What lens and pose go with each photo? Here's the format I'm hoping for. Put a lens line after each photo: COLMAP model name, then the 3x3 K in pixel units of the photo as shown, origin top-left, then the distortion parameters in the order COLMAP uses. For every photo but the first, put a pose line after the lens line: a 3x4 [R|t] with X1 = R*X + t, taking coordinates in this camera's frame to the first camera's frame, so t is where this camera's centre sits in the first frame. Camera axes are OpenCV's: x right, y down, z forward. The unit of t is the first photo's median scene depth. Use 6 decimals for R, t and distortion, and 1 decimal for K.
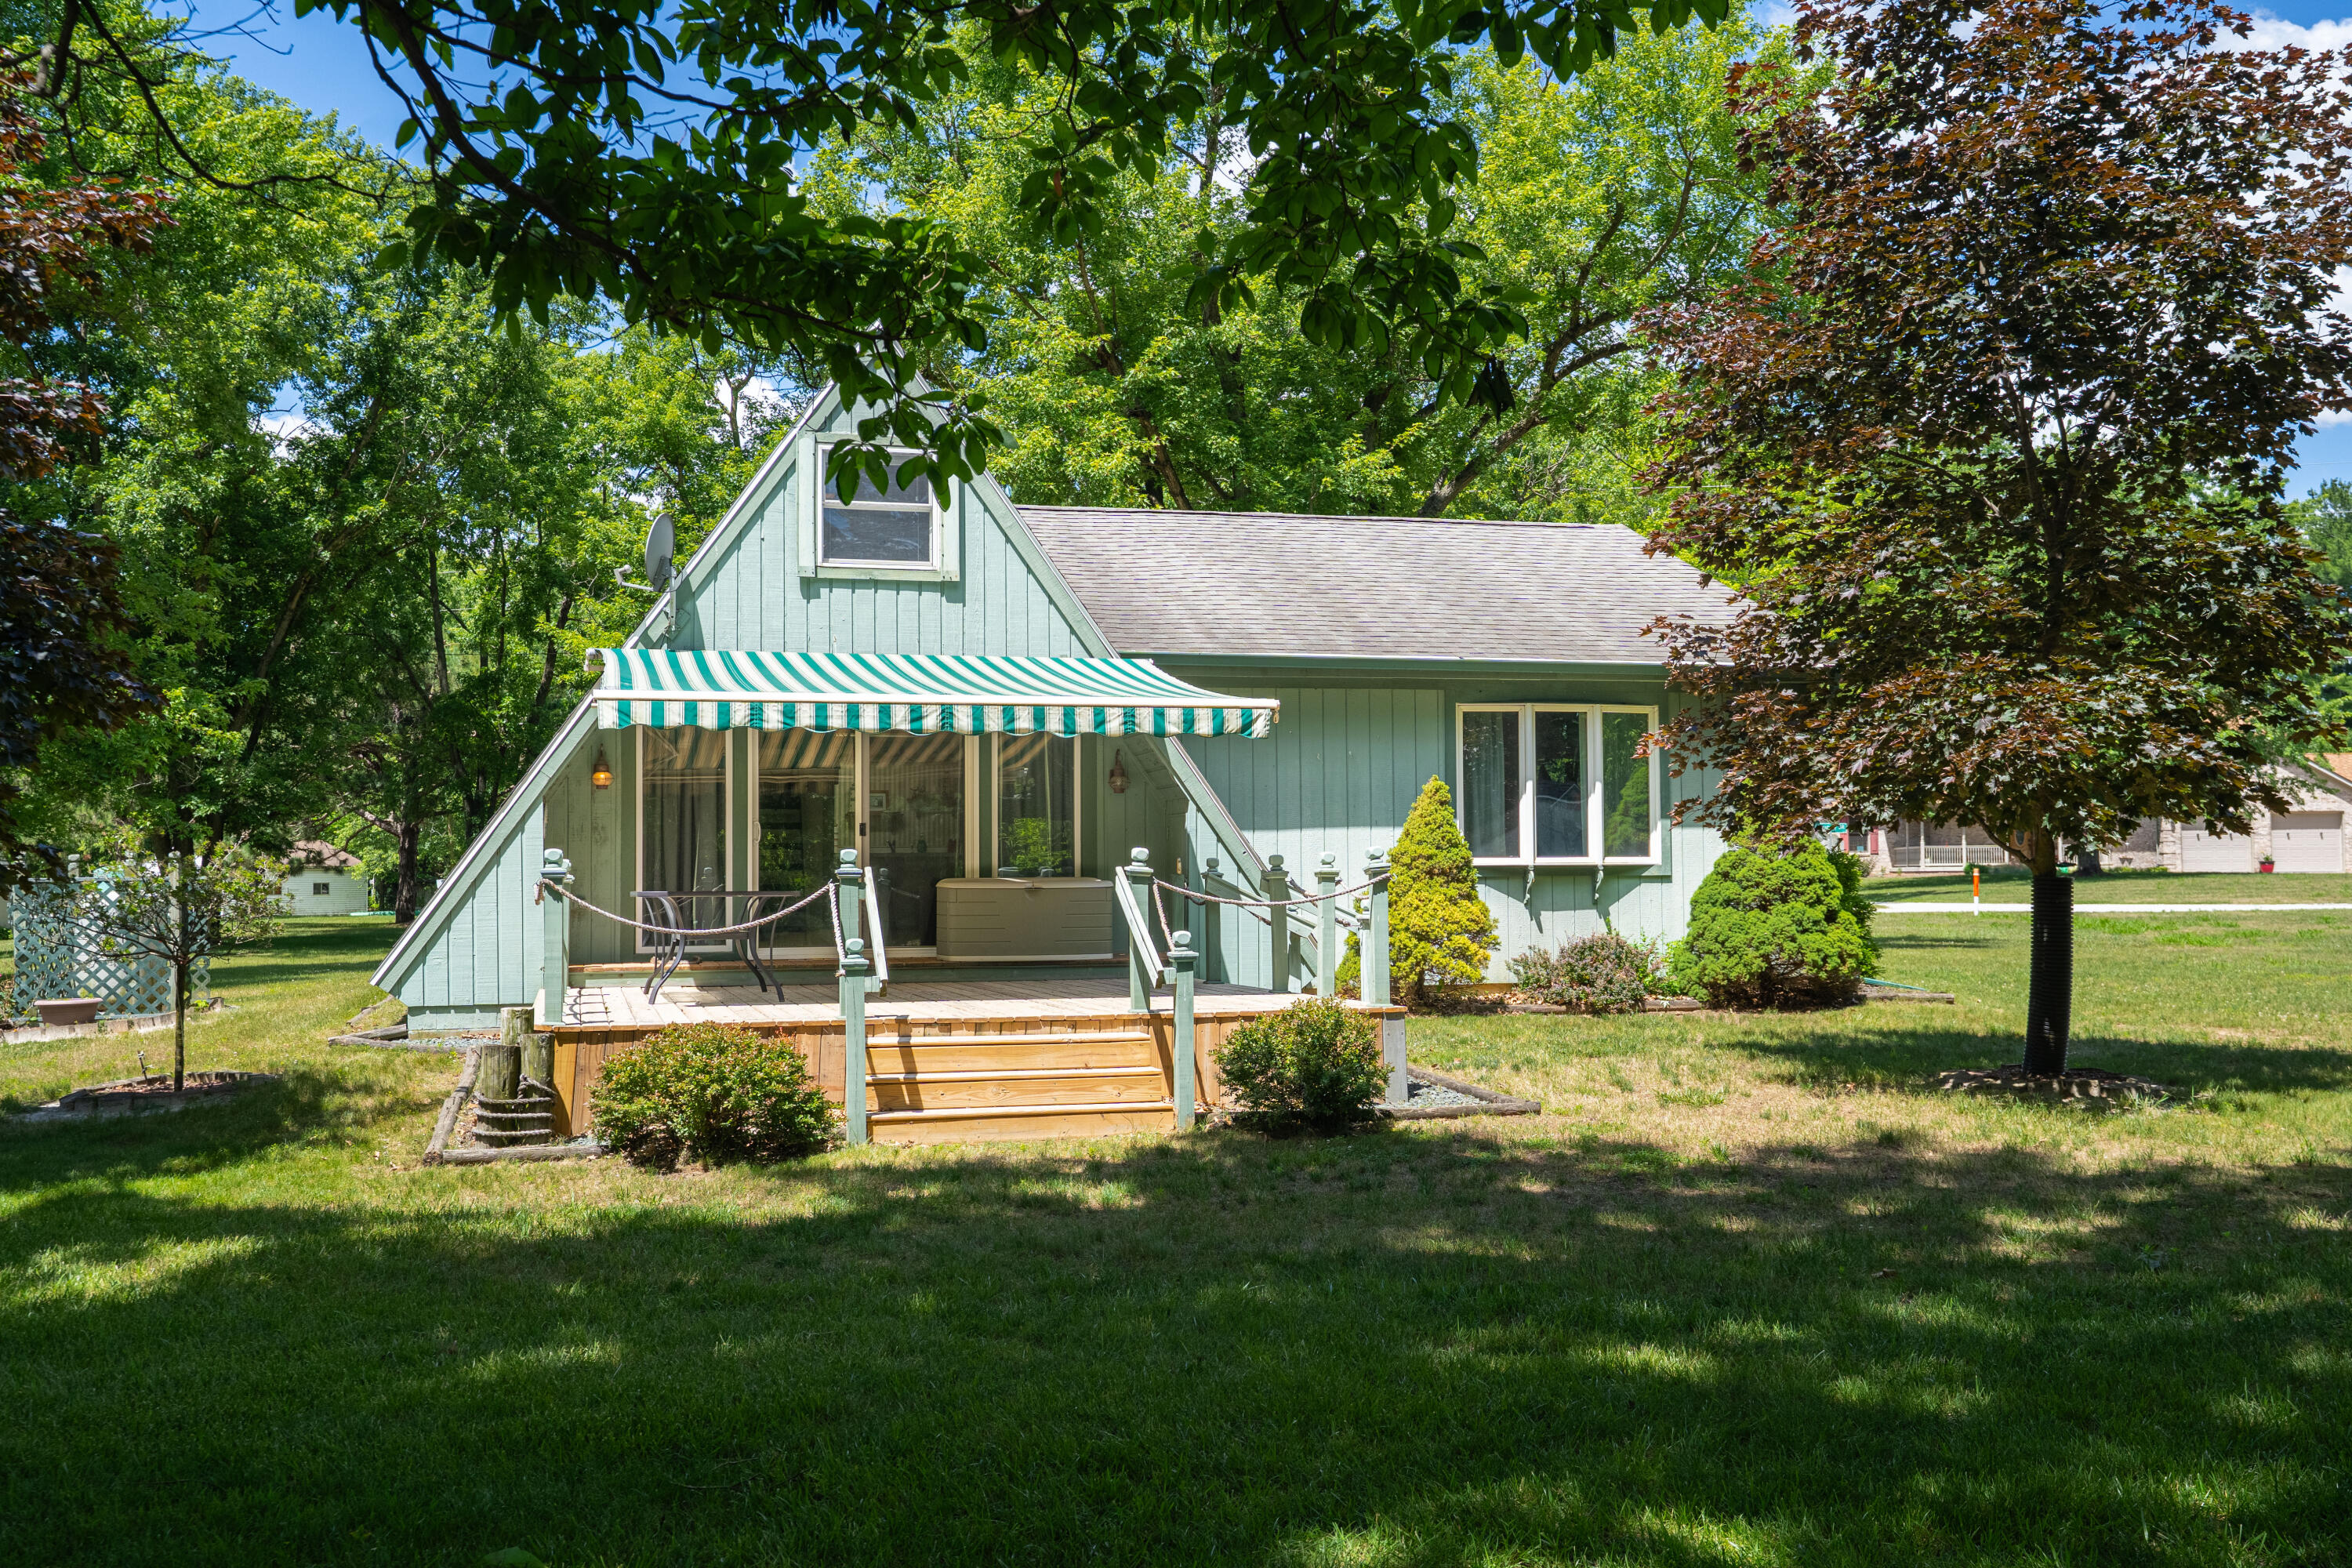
lens RADIAL K [[2261.4, 0, 1177.9], [0, 2261.4, 762.4], [0, 0, 1]] dist [0.068328, 0.026405]
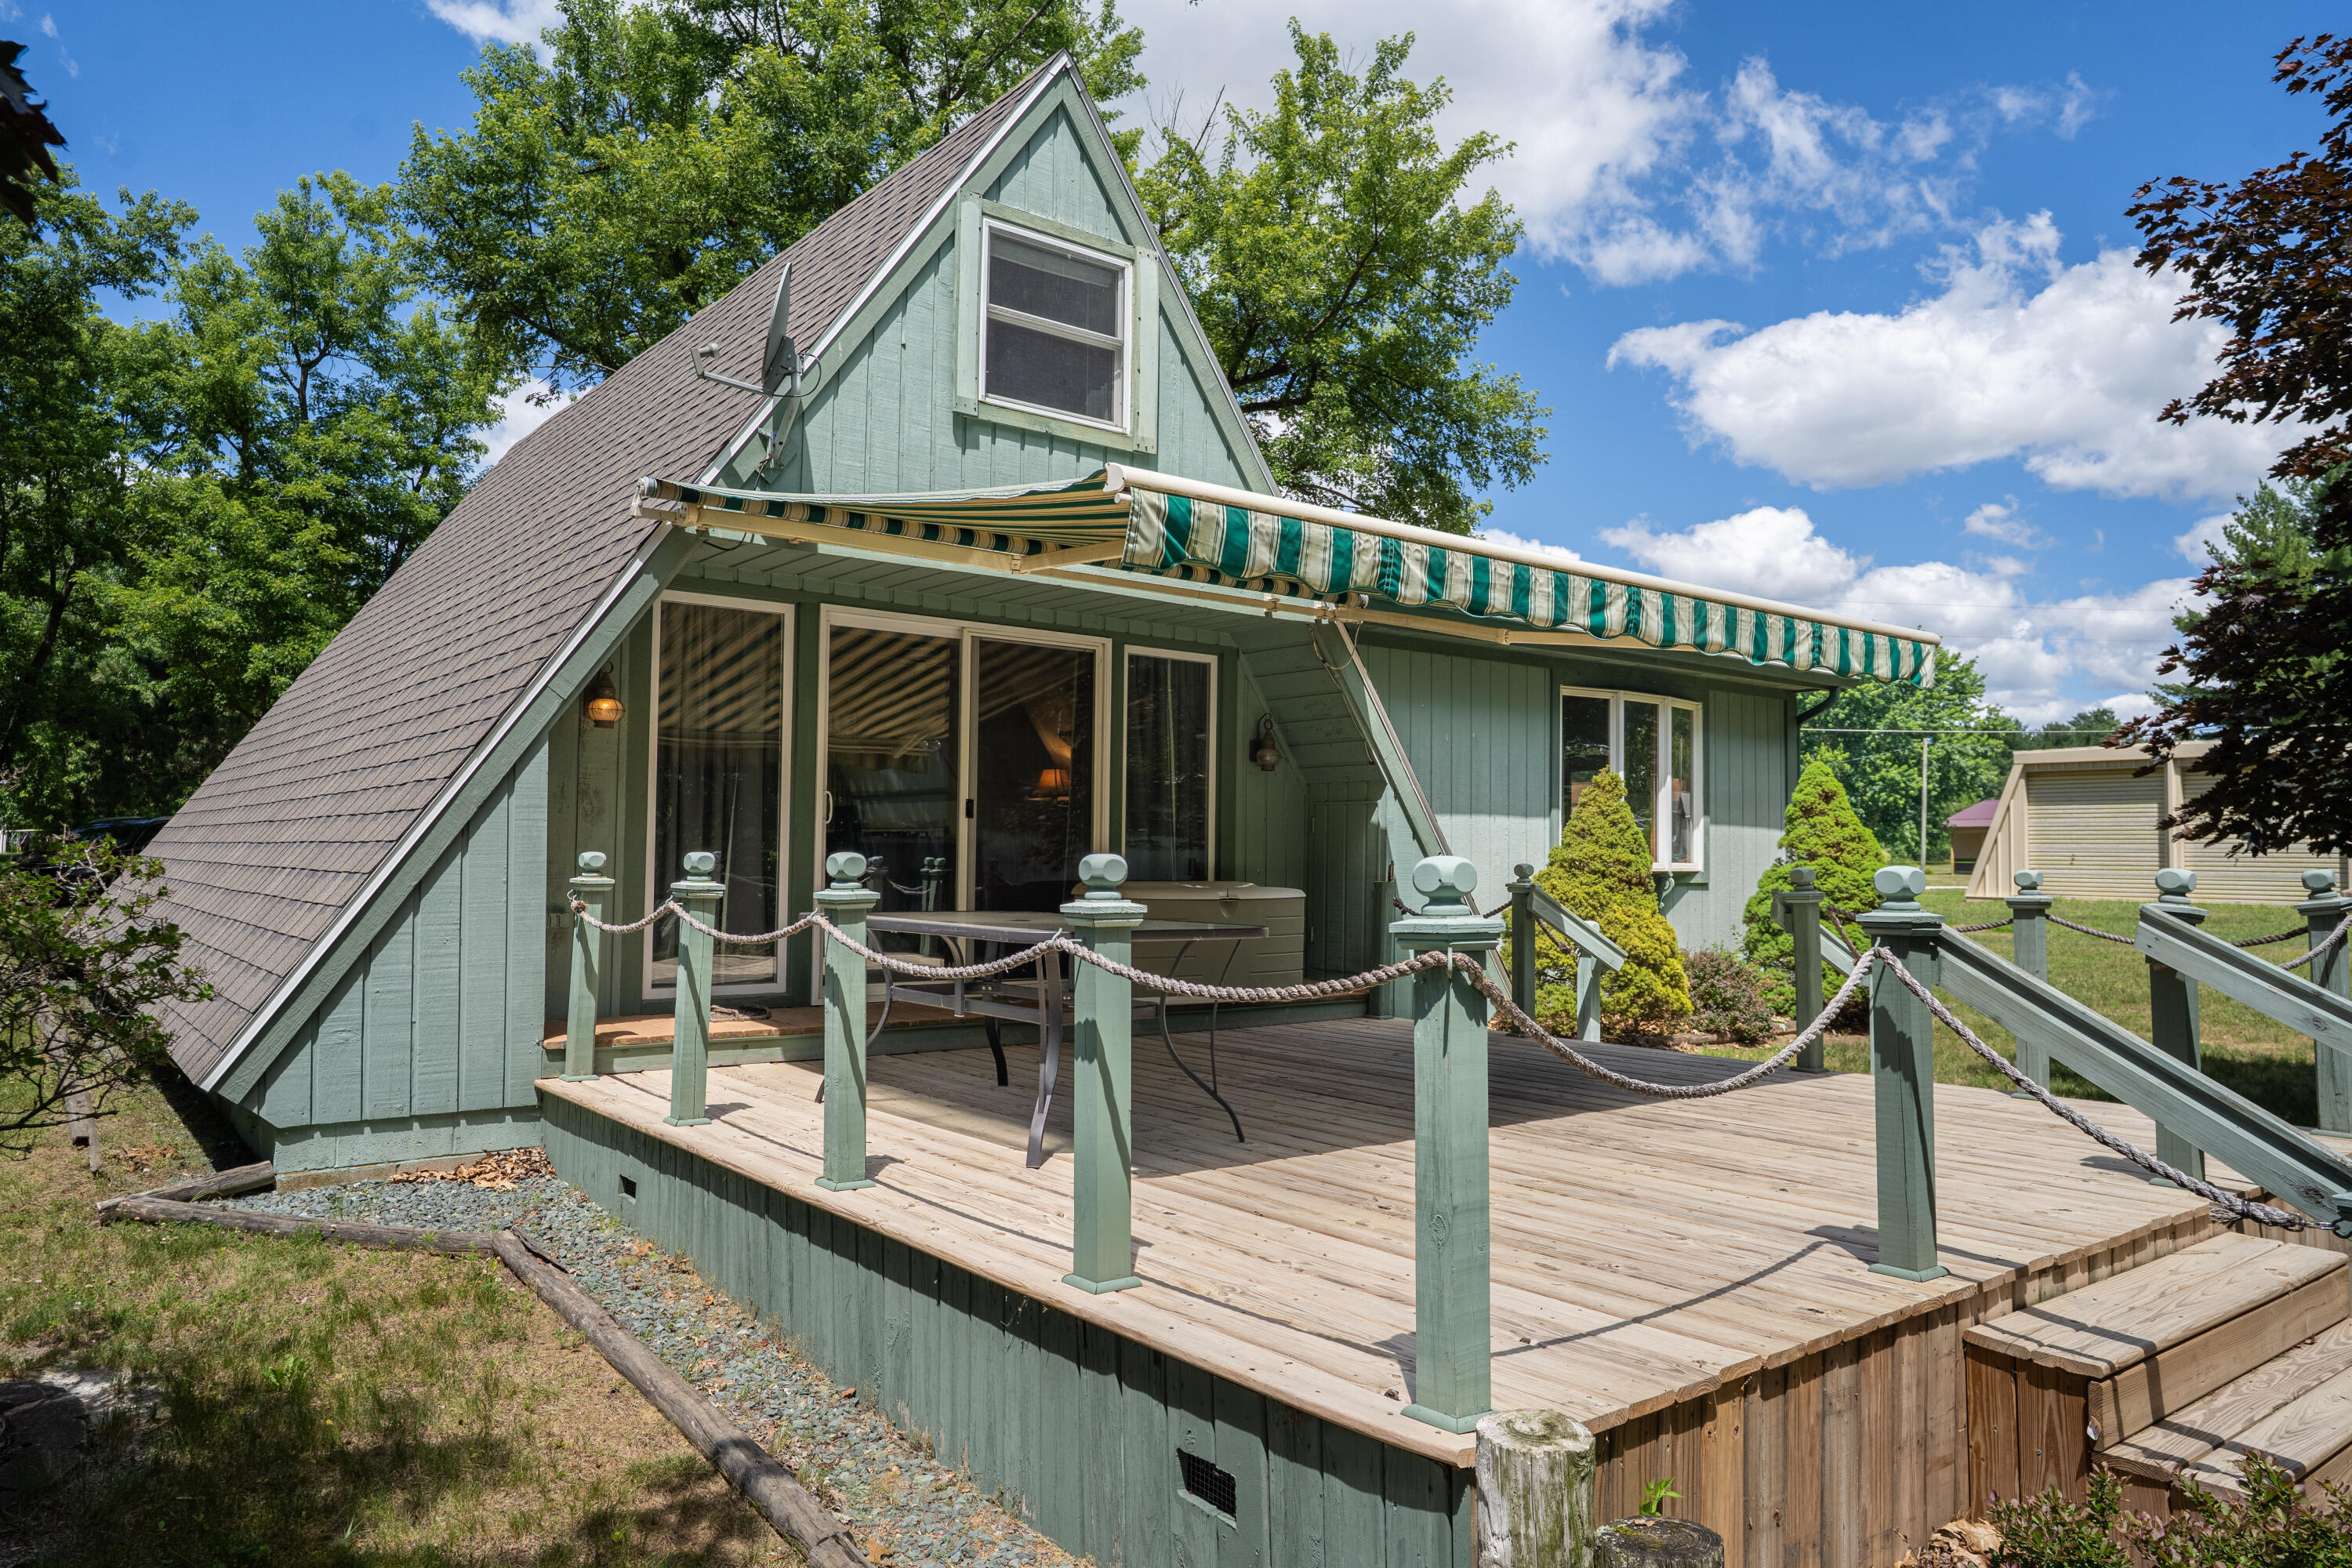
lens RADIAL K [[1534.7, 0, 1173.0], [0, 1534.7, 779.6], [0, 0, 1]] dist [-0.022504, 0.035596]
pose [[0.917535, 0.038946, 0.395742, -0.269399], [-0.040906, 0.999157, -0.003488, 0.020210], [-0.395544, -0.012988, 0.918355, 0.559111]]
